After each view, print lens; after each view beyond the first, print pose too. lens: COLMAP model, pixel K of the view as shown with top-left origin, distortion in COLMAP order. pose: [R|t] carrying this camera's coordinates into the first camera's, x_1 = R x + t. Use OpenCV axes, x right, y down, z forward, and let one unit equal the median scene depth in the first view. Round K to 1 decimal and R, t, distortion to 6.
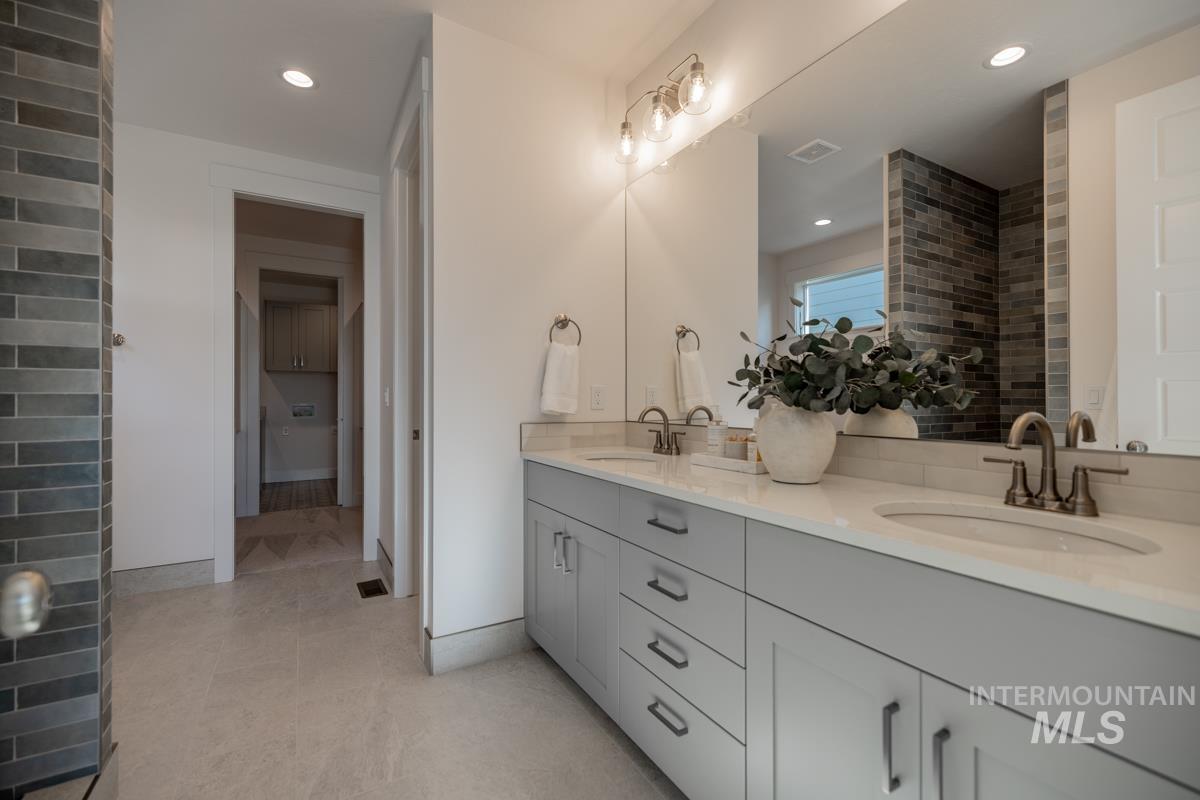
lens RADIAL K [[504.8, 0, 606.6], [0, 504.8, 399.3], [0, 0, 1]] dist [0.001636, -0.001022]
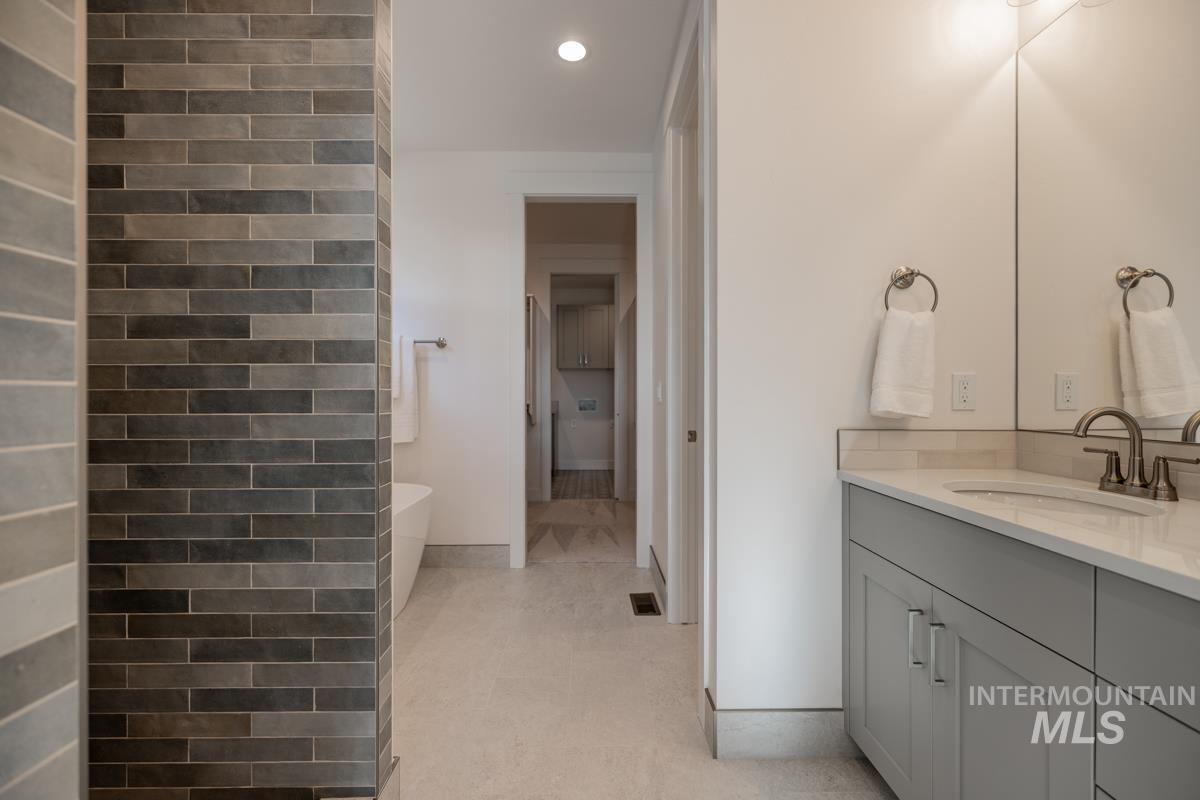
lens RADIAL K [[504.8, 0, 602.7], [0, 504.8, 396.9], [0, 0, 1]] dist [0.001636, -0.001022]
pose [[0.867865, 0.001523, -0.496798, -0.092814], [0.001313, 0.999985, 0.005359, -0.000893], [0.496799, -0.005303, 0.867849, 0.206604]]
